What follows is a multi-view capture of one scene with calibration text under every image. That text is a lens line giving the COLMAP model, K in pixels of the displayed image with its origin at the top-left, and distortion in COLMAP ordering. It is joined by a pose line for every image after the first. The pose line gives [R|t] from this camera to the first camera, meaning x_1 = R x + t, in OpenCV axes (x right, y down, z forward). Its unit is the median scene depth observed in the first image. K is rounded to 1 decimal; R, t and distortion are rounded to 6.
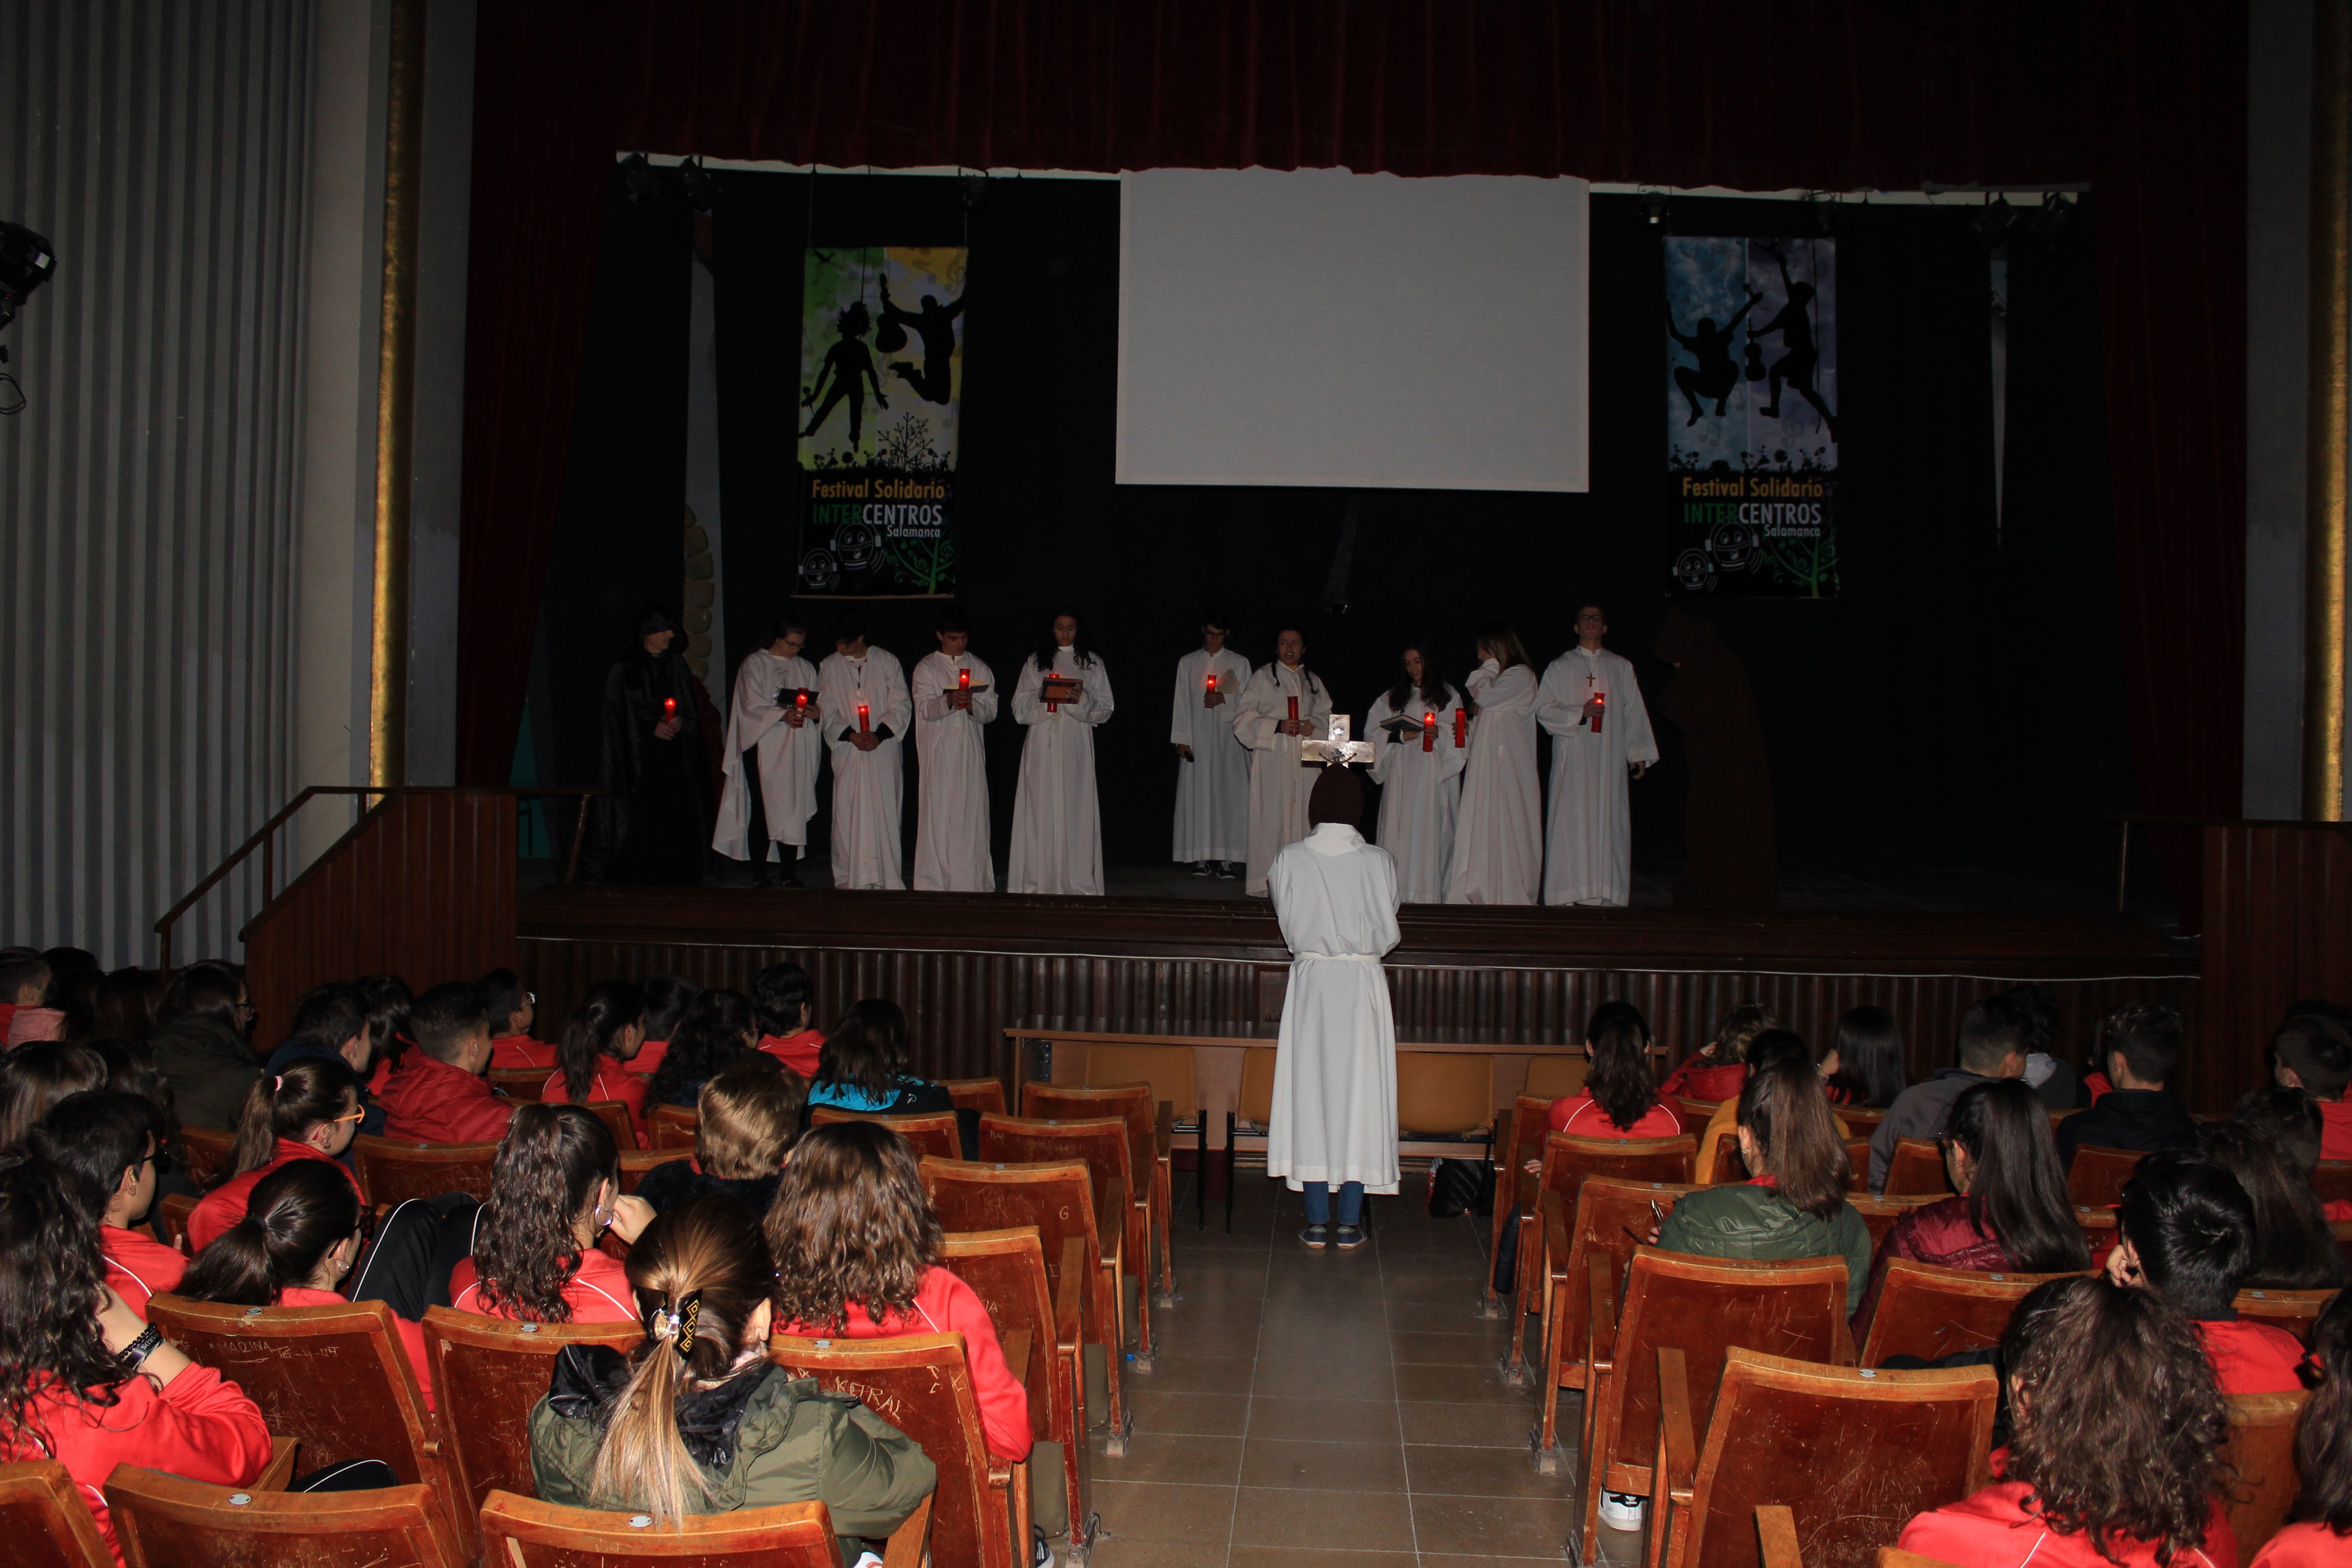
lens RADIAL K [[1934.6, 0, 1176.0], [0, 1934.6, 784.0], [0, 0, 1]] dist [-0.112999, 0.100899]
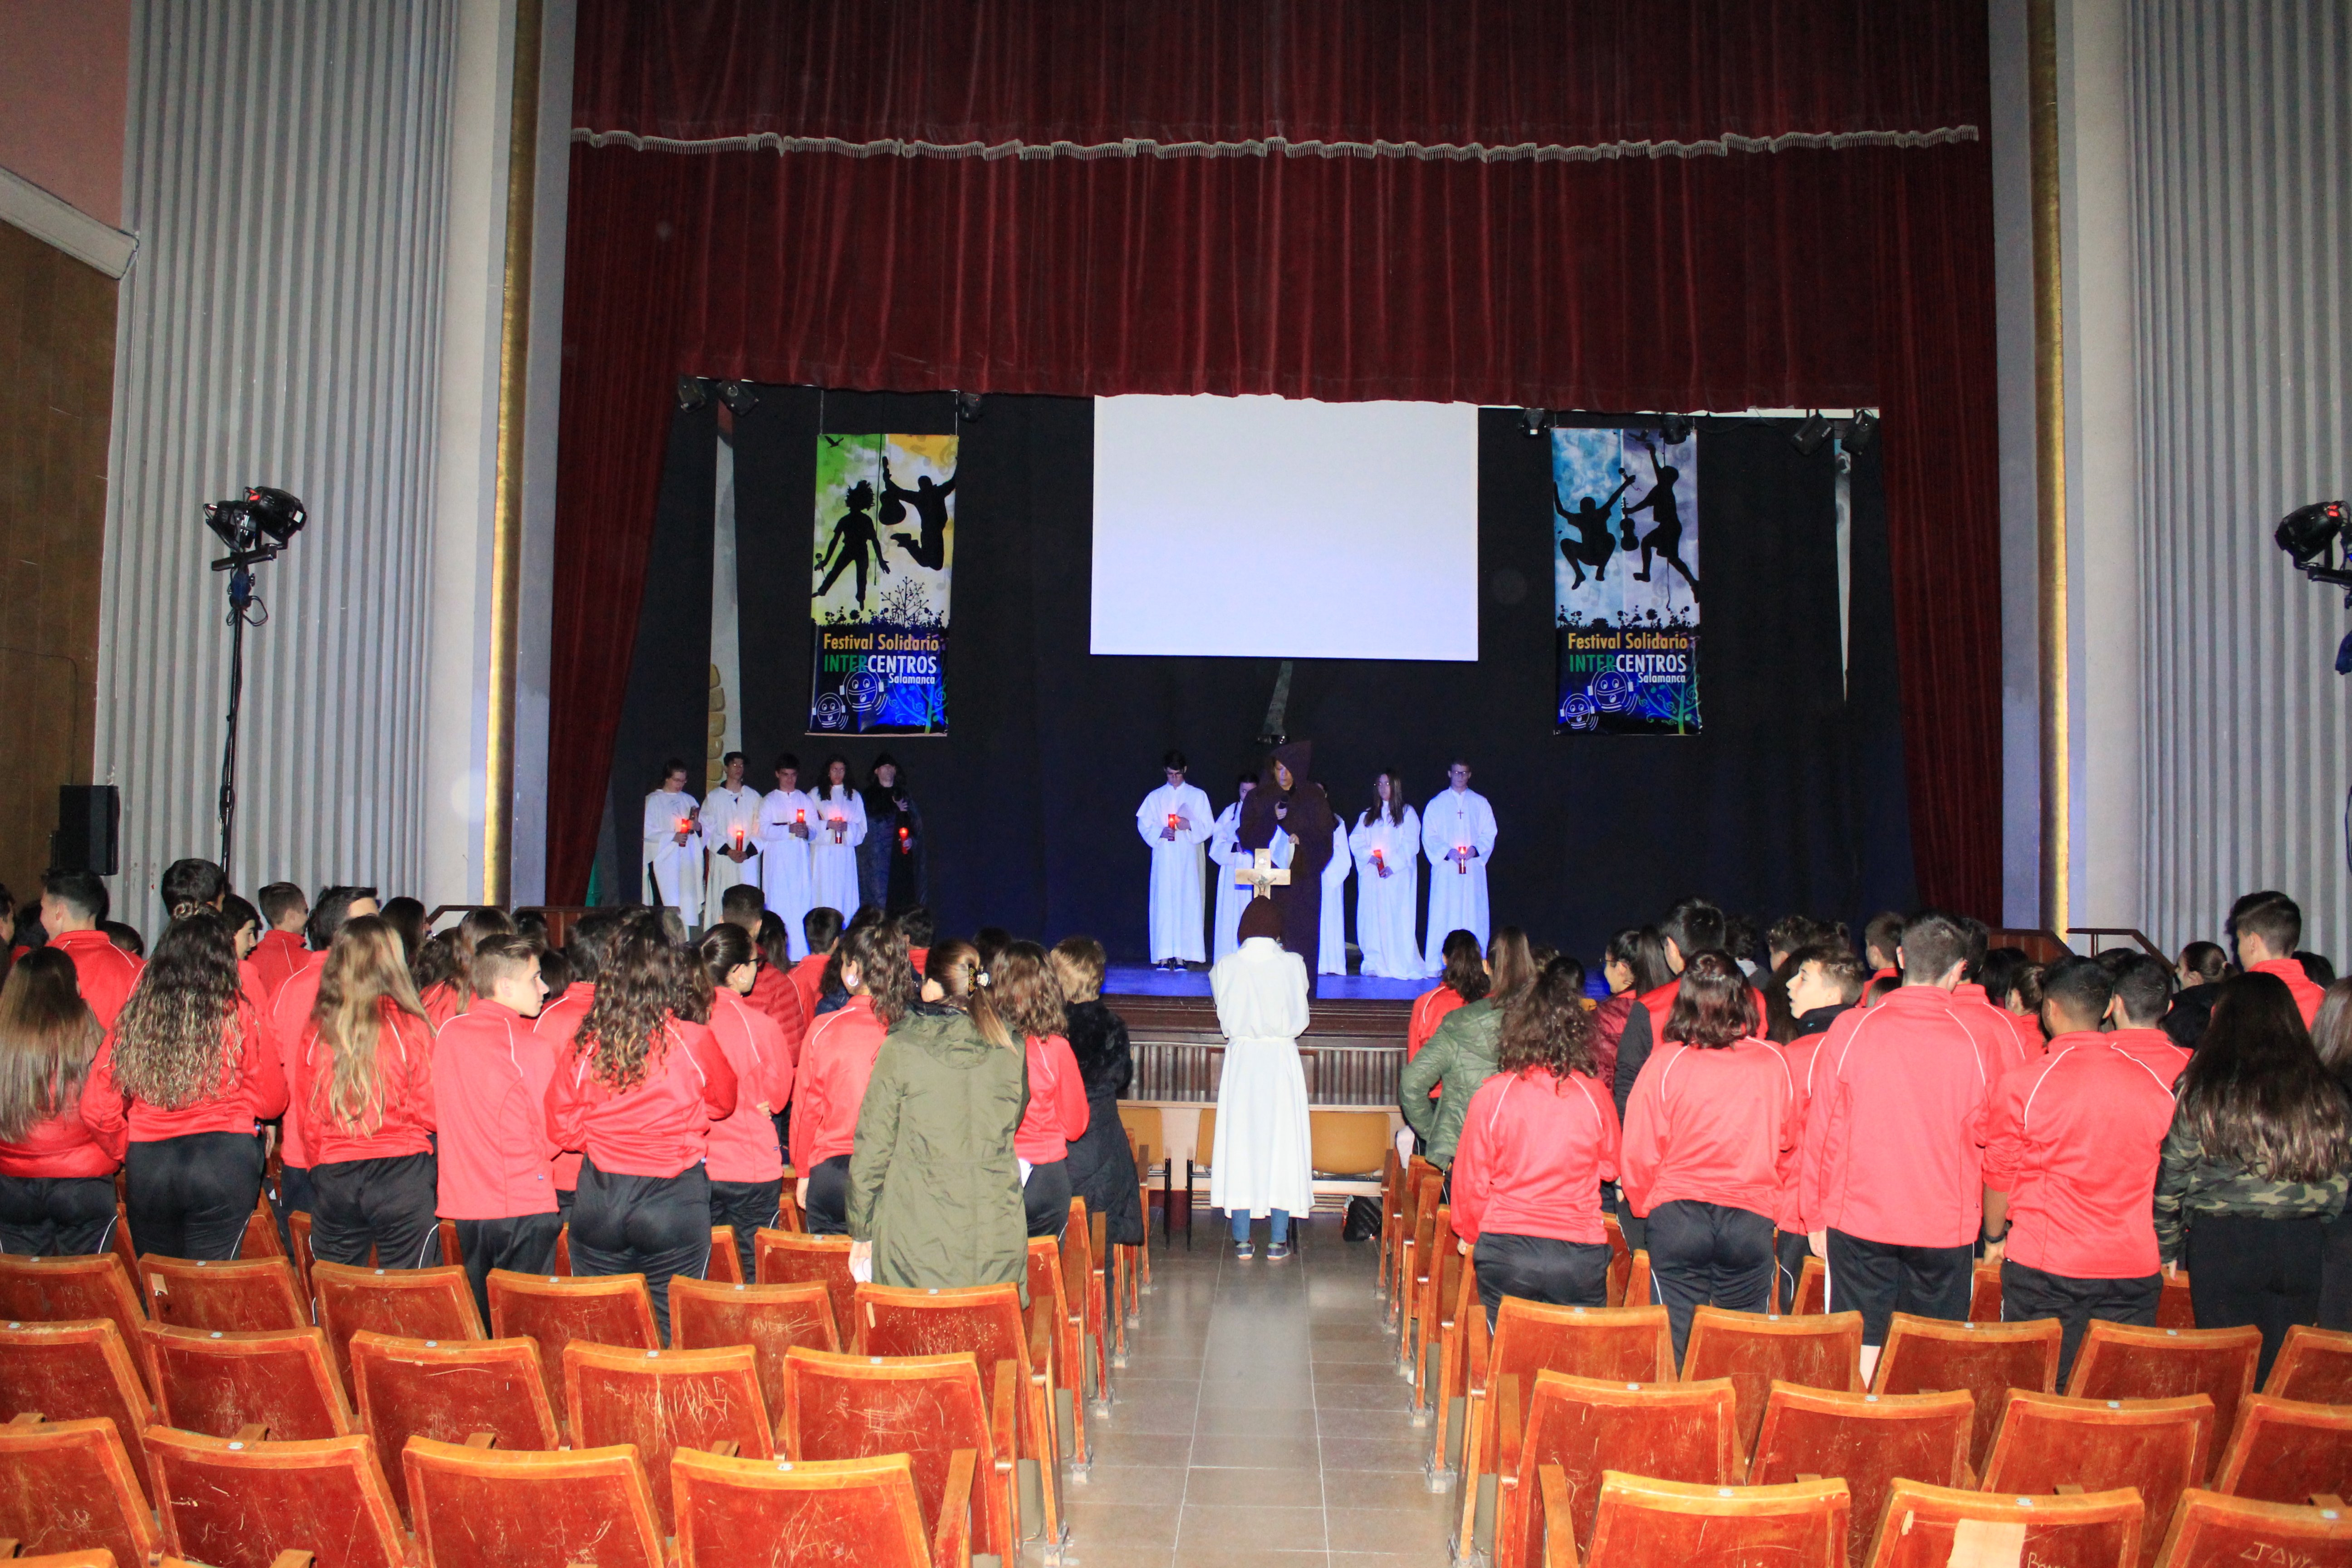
lens RADIAL K [[1934.6, 0, 1176.0], [0, 1934.6, 784.0], [0, 0, 1]] dist [-0.112999, 0.100899]
pose [[0.999607, -0.000680, 0.028018, -0.009214], [0.002017, 0.998858, -0.047731, -0.011545], [-0.027953, 0.047769, 0.998467, -0.167553]]
